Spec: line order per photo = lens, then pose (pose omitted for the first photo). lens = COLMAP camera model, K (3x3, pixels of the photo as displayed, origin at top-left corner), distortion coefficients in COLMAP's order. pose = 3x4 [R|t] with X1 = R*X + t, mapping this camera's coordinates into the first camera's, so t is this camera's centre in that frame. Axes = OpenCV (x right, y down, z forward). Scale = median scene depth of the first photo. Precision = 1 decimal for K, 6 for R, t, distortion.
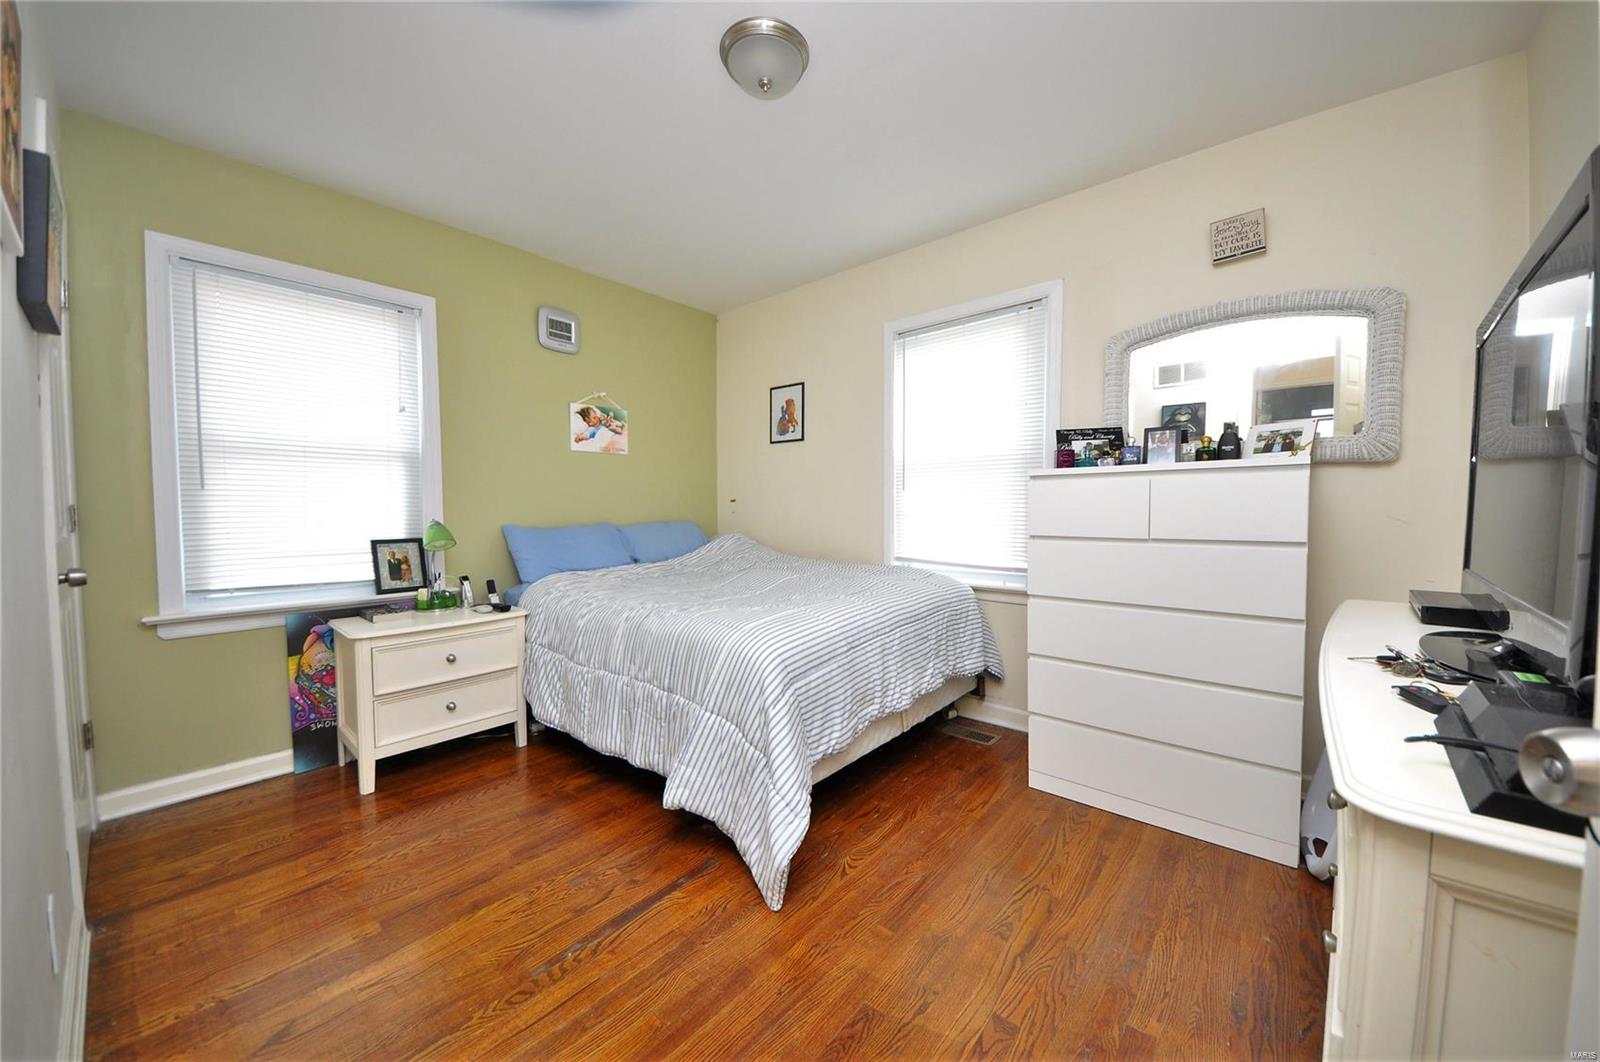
lens RADIAL K [[556.5, 0, 800.0], [0, 556.5, 531.0], [0, 0, 1]] dist [0.036925, -0.026099]
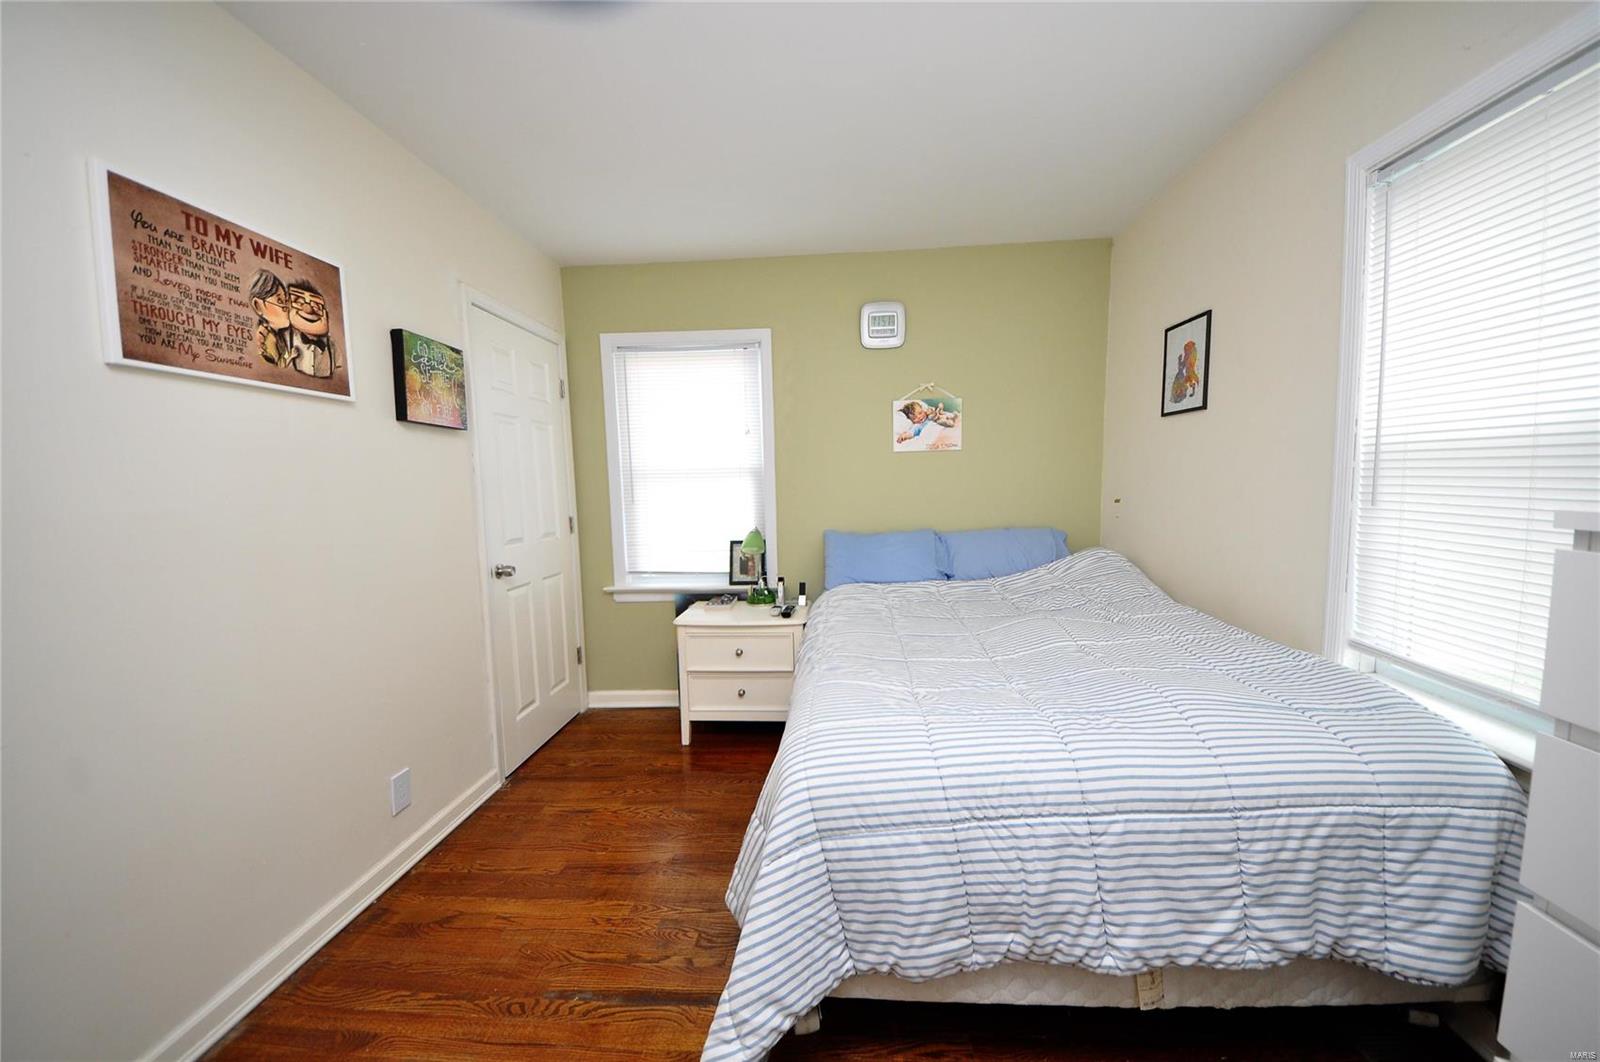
lens RADIAL K [[556.5, 0, 800.0], [0, 556.5, 531.0], [0, 0, 1]] dist [0.036925, -0.026099]
pose [[0.607673, 0.059704, -0.791940, 0.312522], [-0.011143, 0.997713, 0.066667, -0.090224], [0.794109, -0.031687, 0.606949, 0.377045]]
